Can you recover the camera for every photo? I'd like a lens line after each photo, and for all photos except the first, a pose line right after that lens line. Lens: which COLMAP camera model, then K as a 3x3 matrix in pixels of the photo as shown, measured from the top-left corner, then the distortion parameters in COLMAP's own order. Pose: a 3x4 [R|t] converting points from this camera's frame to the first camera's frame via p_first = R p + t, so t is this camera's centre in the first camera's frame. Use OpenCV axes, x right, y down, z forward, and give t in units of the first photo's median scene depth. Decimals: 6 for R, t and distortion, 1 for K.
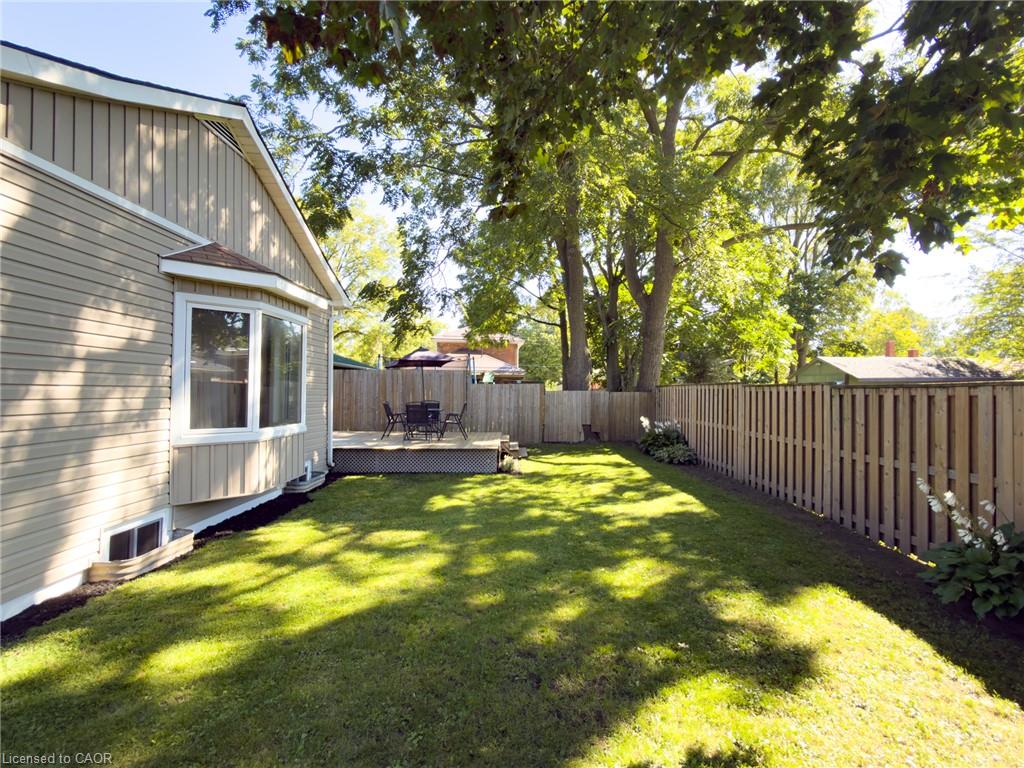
lens RADIAL K [[517.2, 0, 512.0], [0, 517.2, 384.0], [0, 0, 1]] dist [0.003812, 0.000572]
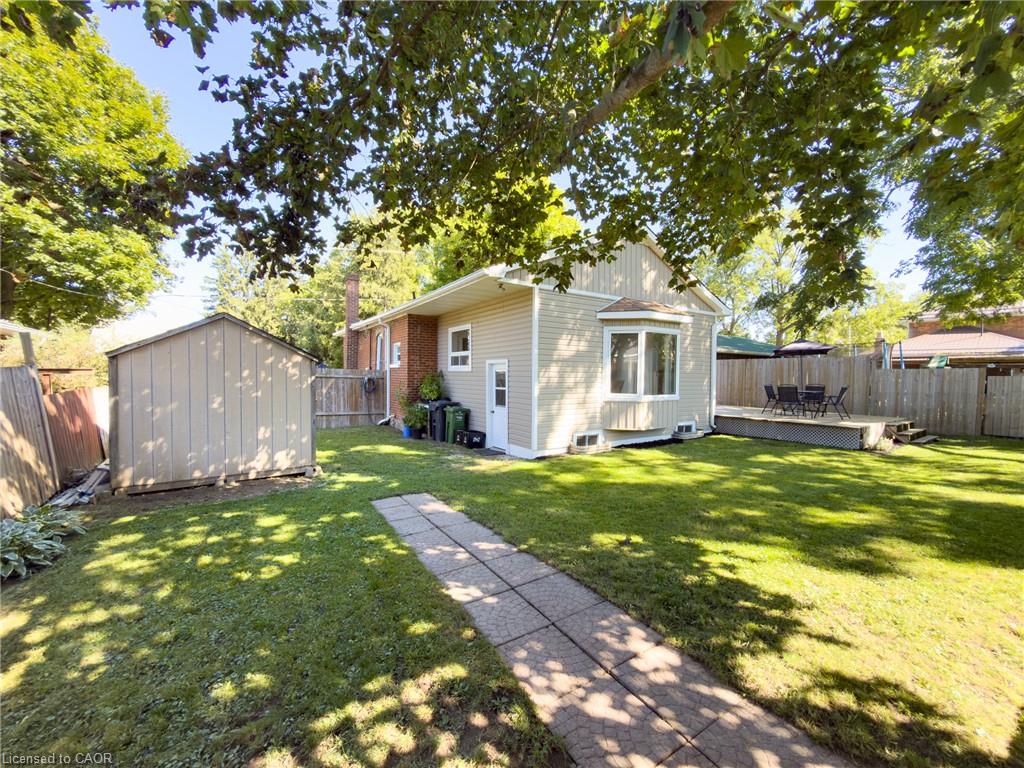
lens RADIAL K [[405.7, 0, 504.1], [0, 405.7, 387.9], [0, 0, 1]] dist [0.000270, -0.000045]
pose [[0.538864, 0.026049, -0.841990, 0.622505], [0.006257, 0.999370, 0.034922, 0.011835], [0.842369, -0.024086, 0.538362, -0.248386]]
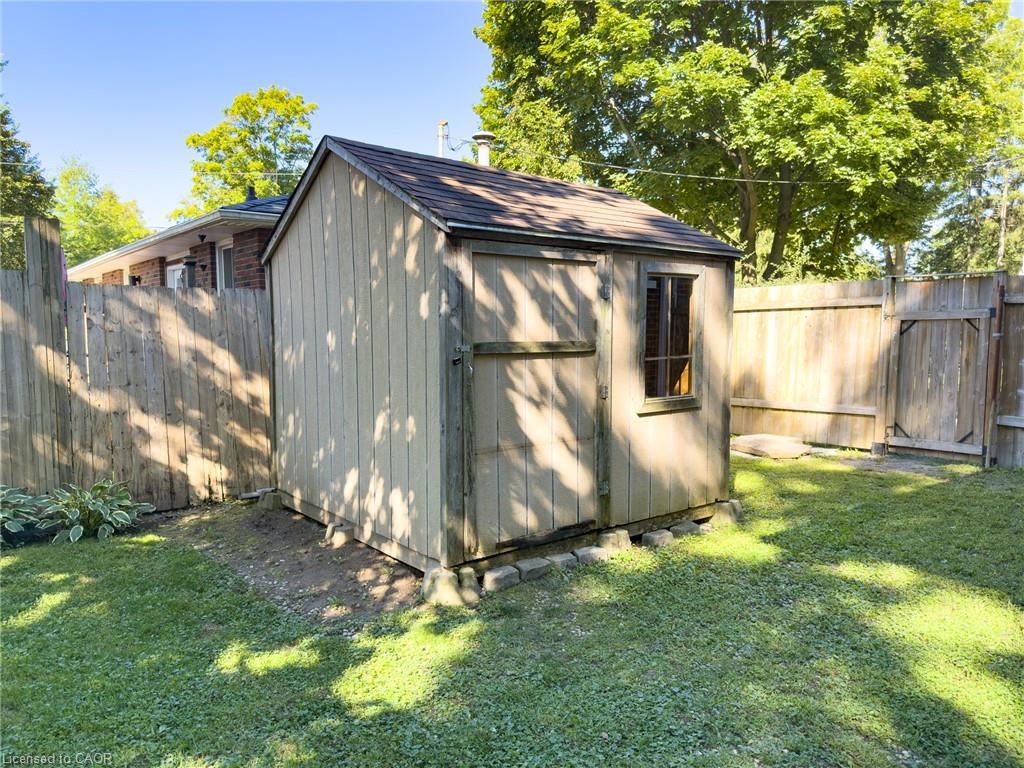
lens RADIAL K [[709.4, 0, 512.0], [0, 709.4, 384.0], [0, 0, 1]] dist [0.002793, 0.000656]
pose [[-0.802331, 0.035954, -0.595795, -0.578426], [-0.001294, 0.998077, 0.061973, 0.103898], [0.596878, 0.050494, -0.800742, 0.575111]]
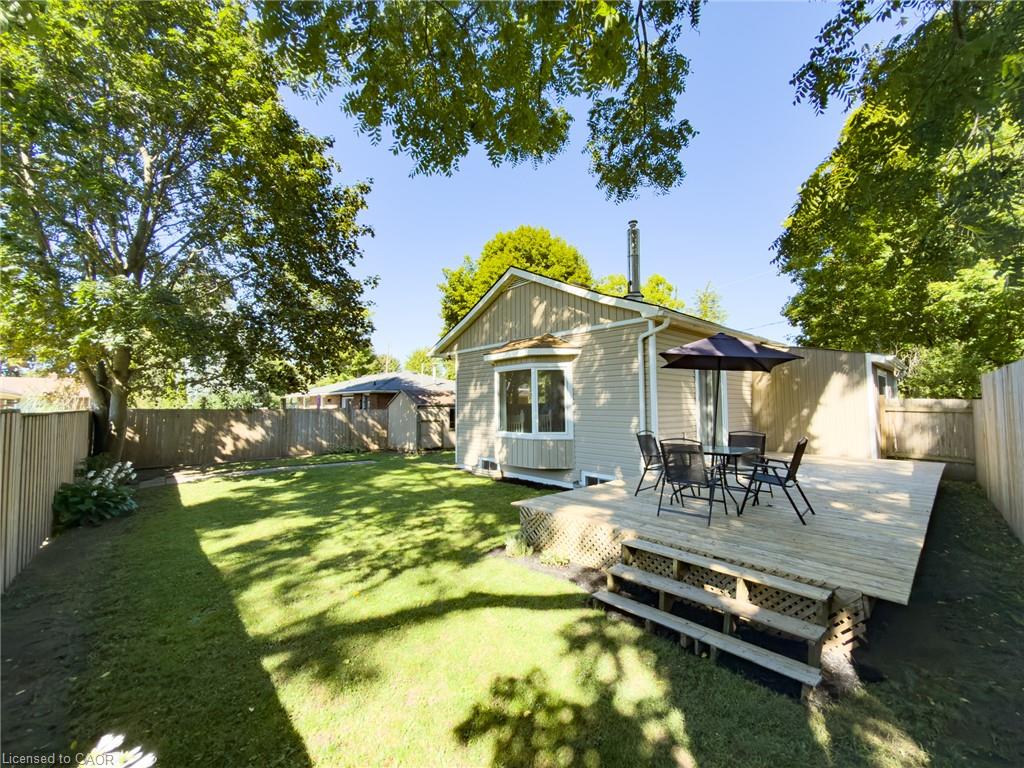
lens RADIAL K [[405.7, 0, 504.1], [0, 405.7, 387.9], [0, 0, 1]] dist [0.000270, -0.000045]
pose [[-0.760602, -0.033823, -0.648337, 0.692837], [0.008051, 0.998074, -0.061513, 0.027867], [0.649169, -0.052006, -0.758864, 3.022360]]
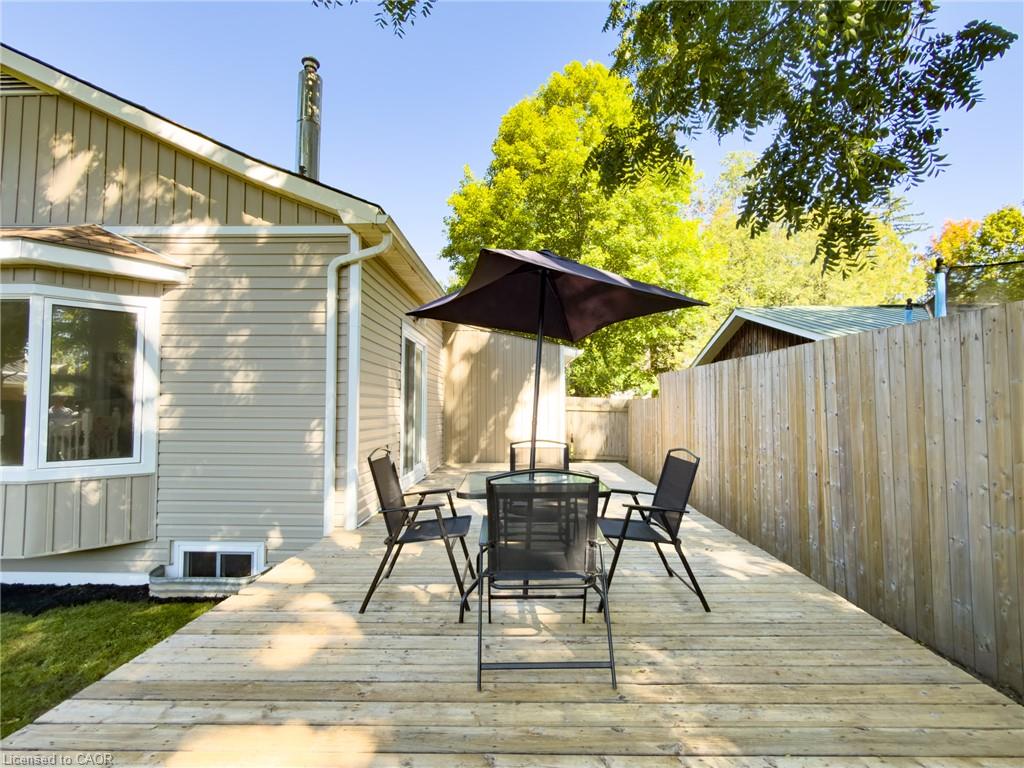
lens RADIAL K [[492.1, 0, 515.9], [0, 492.1, 380.8], [0, 0, 1]] dist [0.002953, 0.000732]
pose [[-0.032670, -0.065201, -0.997337, 0.172520], [0.014154, 0.997740, -0.065691, 0.042128], [0.999366, -0.016262, -0.031674, 2.520145]]
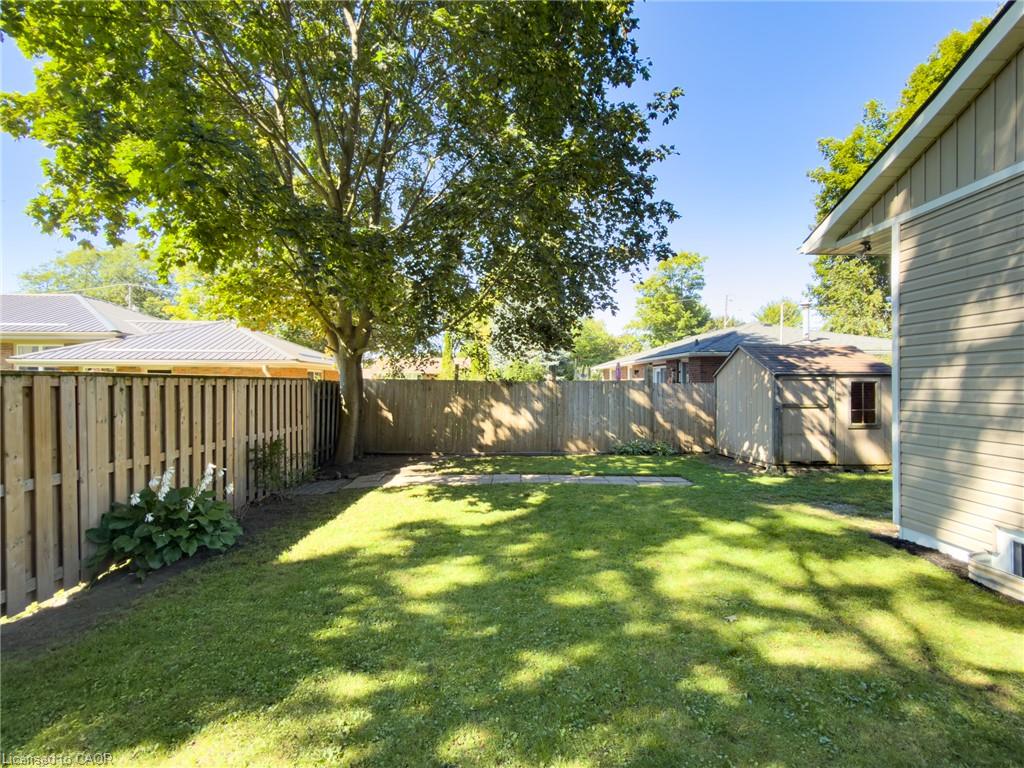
lens RADIAL K [[492.1, 0, 515.9], [0, 492.1, 380.8], [0, 0, 1]] dist [0.002953, 0.000732]
pose [[-0.999822, -0.001467, -0.018785, 0.122678], [-0.001024, 0.999722, -0.023559, 0.033531], [0.018814, -0.023536, -0.999546, 1.925936]]
